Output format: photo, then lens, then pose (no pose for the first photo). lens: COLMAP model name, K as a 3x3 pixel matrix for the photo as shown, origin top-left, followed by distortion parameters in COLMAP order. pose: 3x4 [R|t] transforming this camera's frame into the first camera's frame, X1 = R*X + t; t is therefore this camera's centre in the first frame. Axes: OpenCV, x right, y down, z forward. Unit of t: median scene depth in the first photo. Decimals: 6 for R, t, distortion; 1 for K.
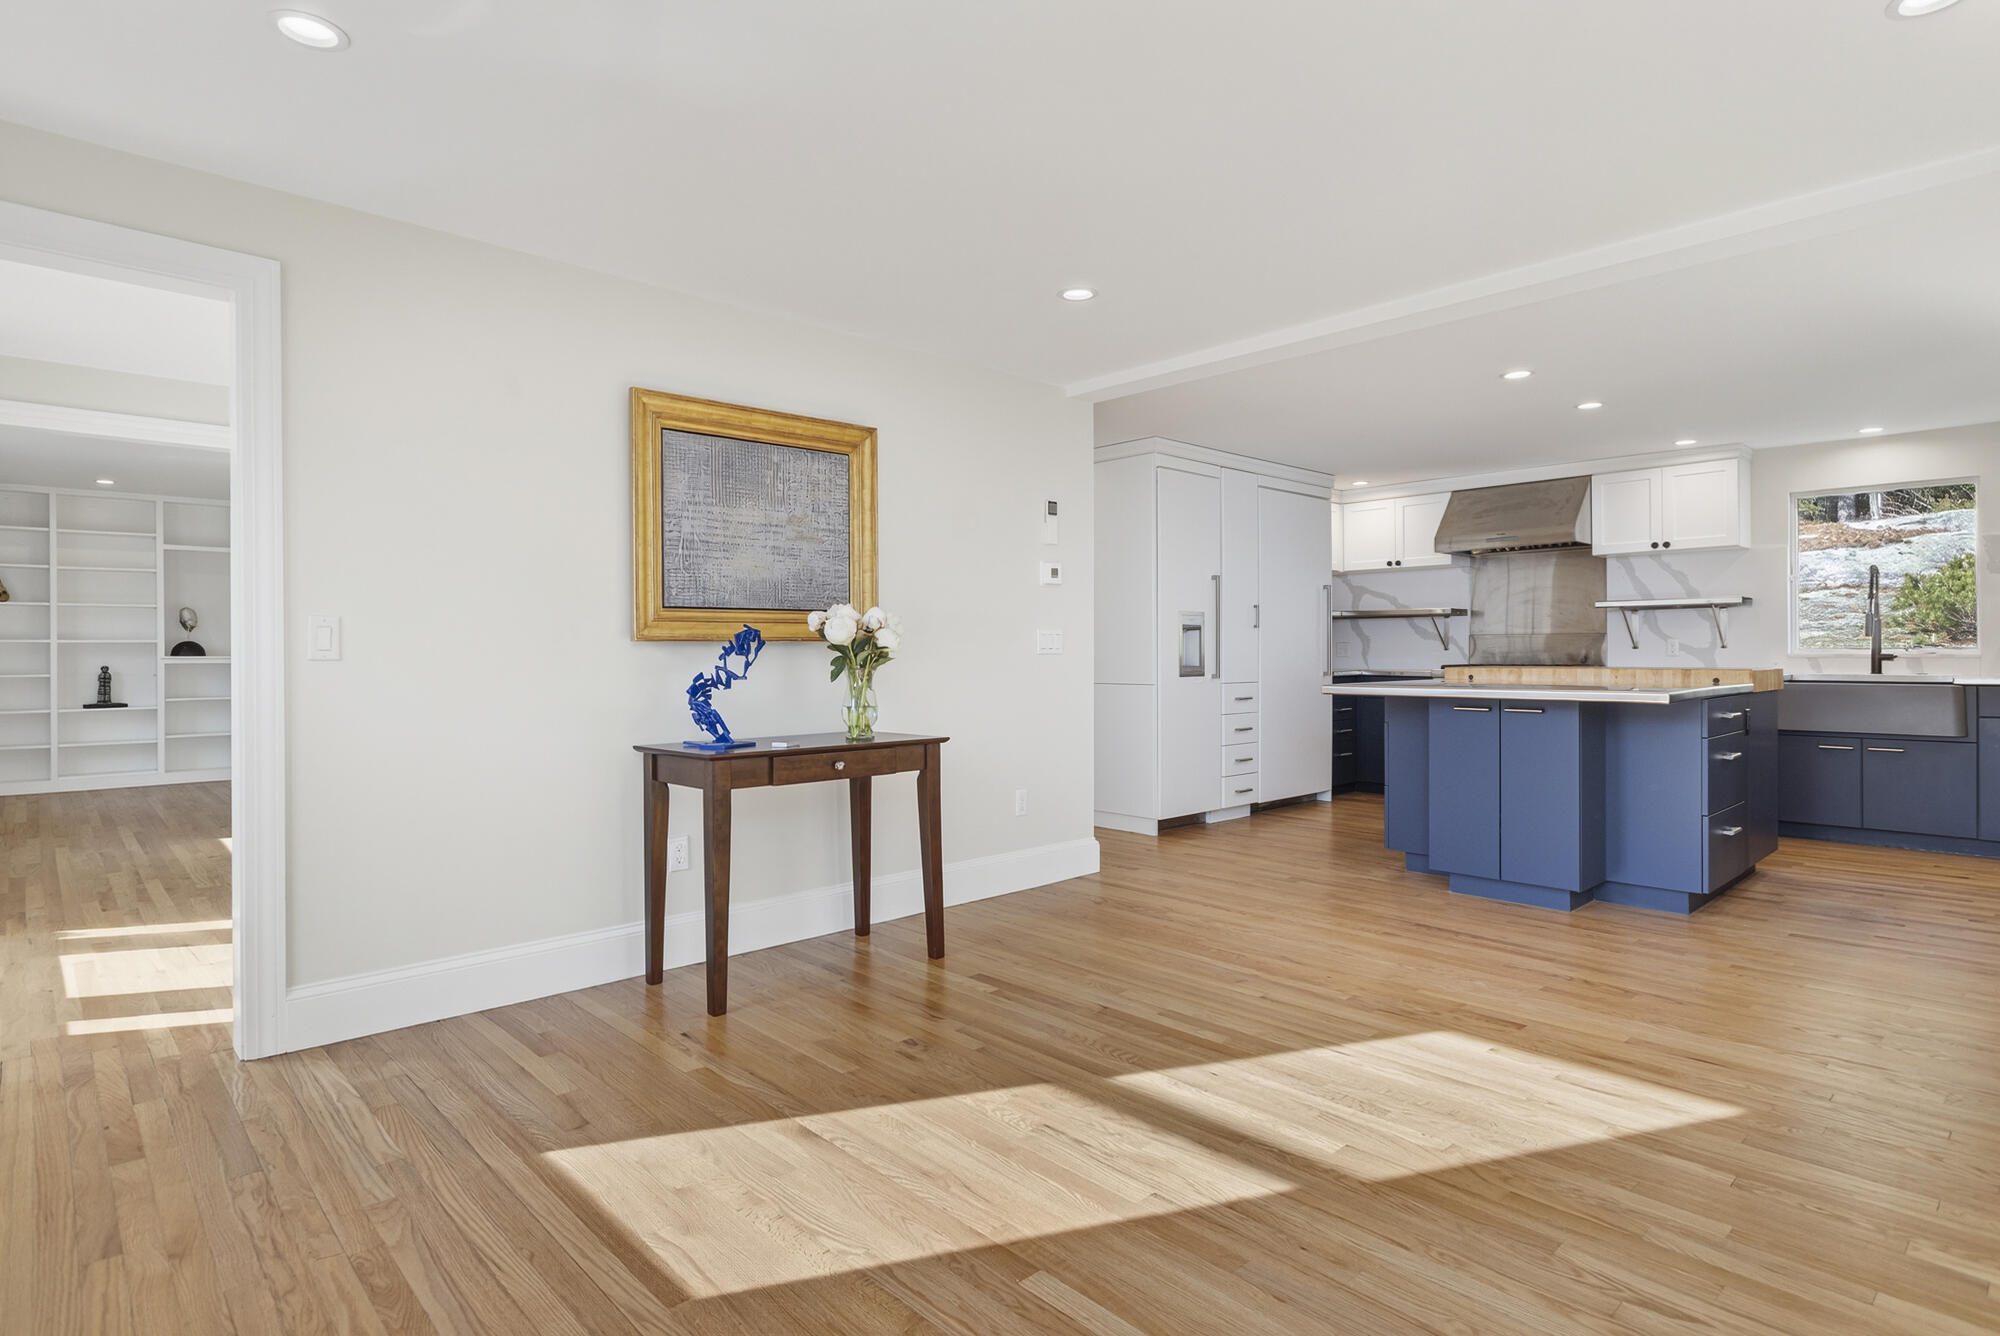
lens RADIAL K [[1032.3, 0, 1007.4], [0, 1032.3, 663.1], [0, 0, 1]] dist [-0.002446, 0.000467]
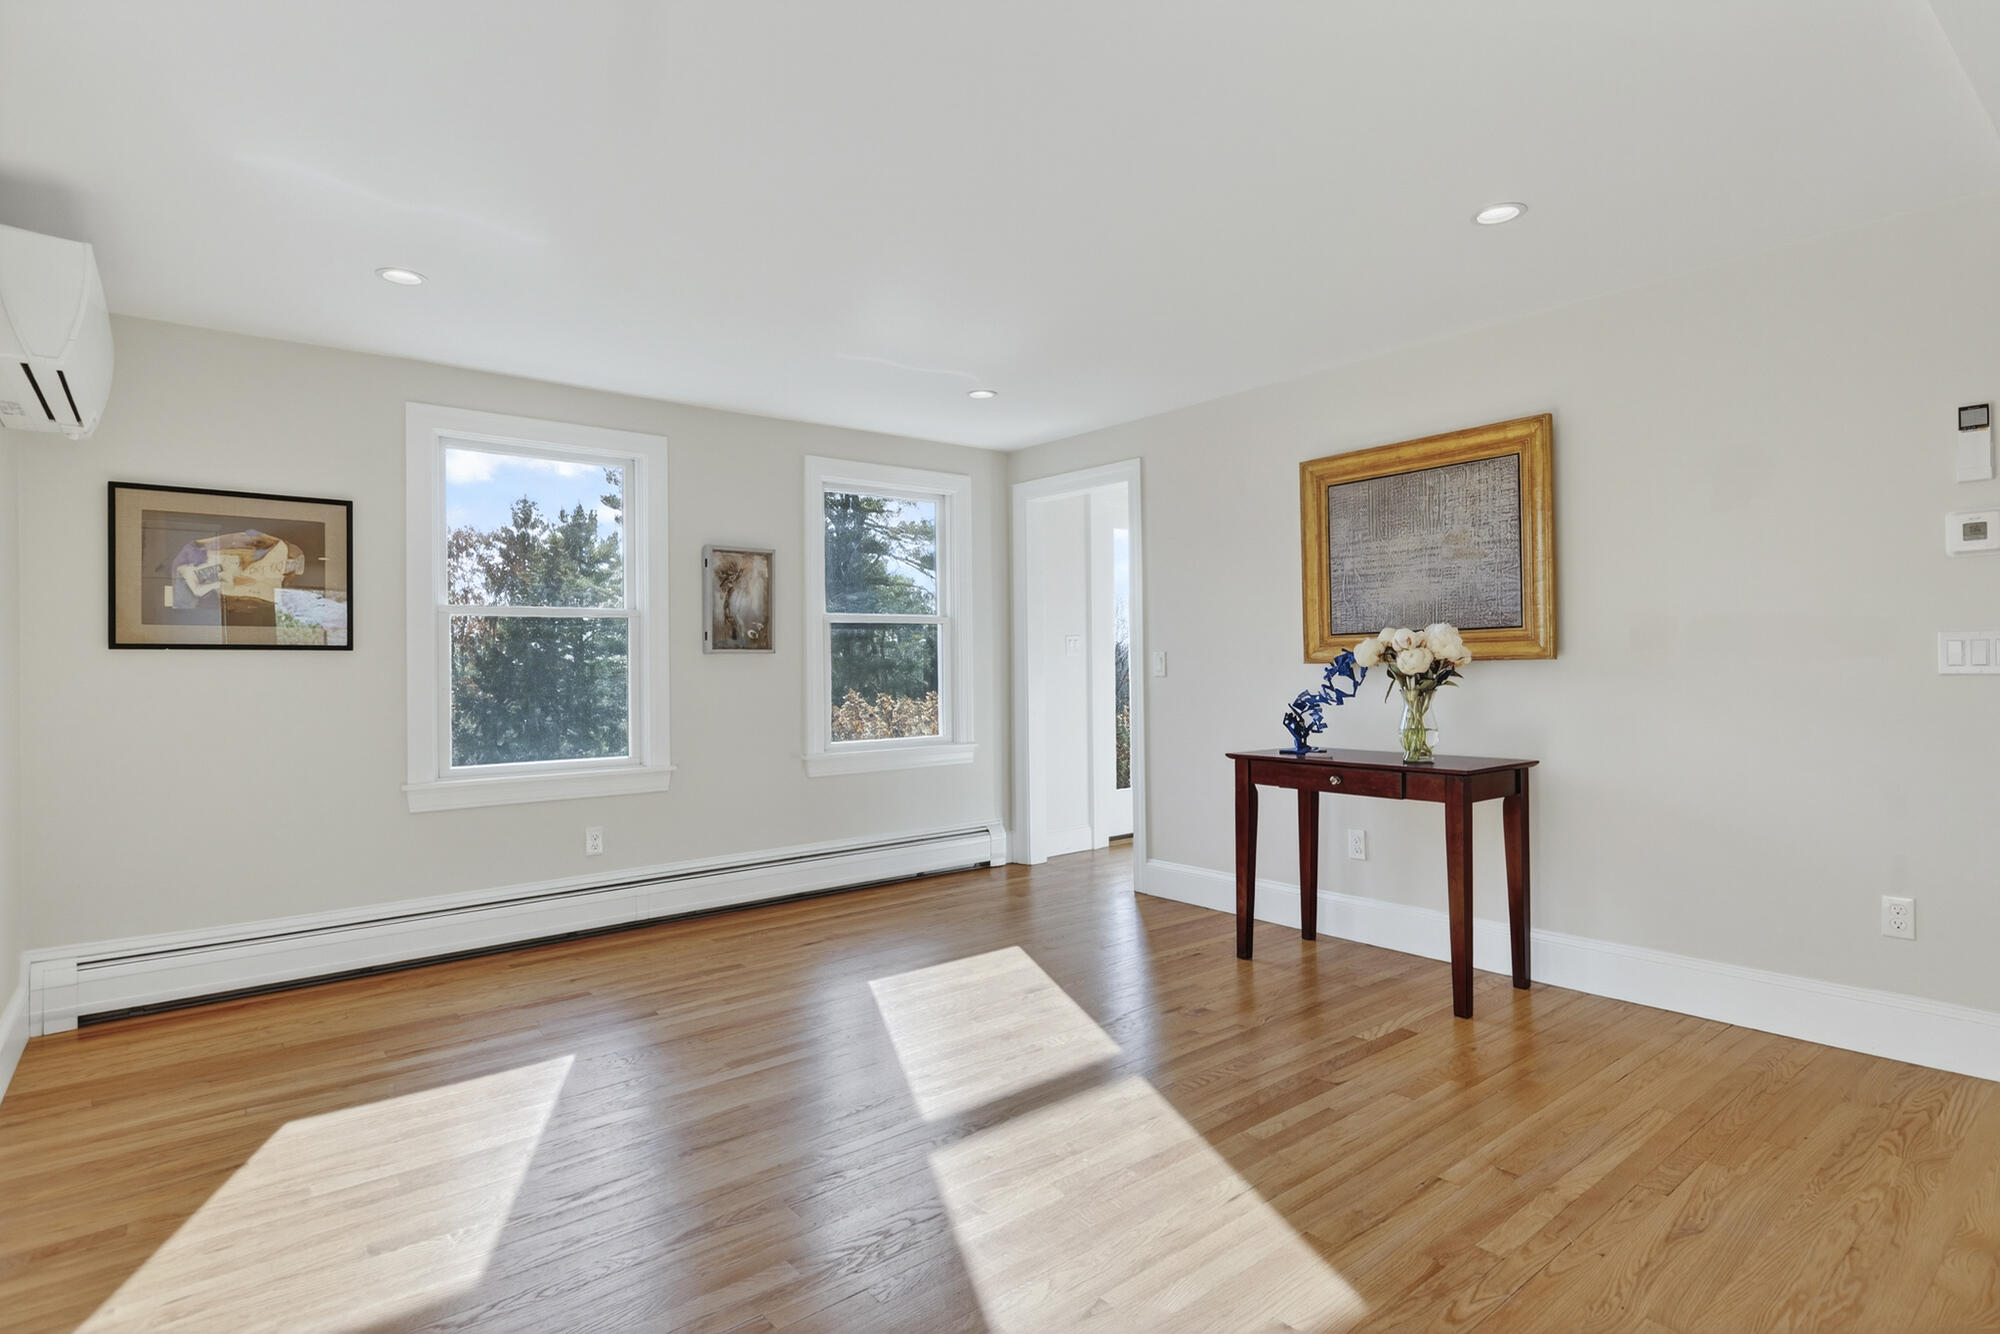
lens RADIAL K [[1032.3, 0, 1003.2], [0, 1032.3, 661.0], [0, 0, 1]] dist [-0.002446, 0.000467]
pose [[-0.068377, 0.004814, -0.997648, 0.896917], [0.009331, 0.999948, 0.004186, -0.032104], [0.997616, -0.009023, -0.068419, 0.700955]]
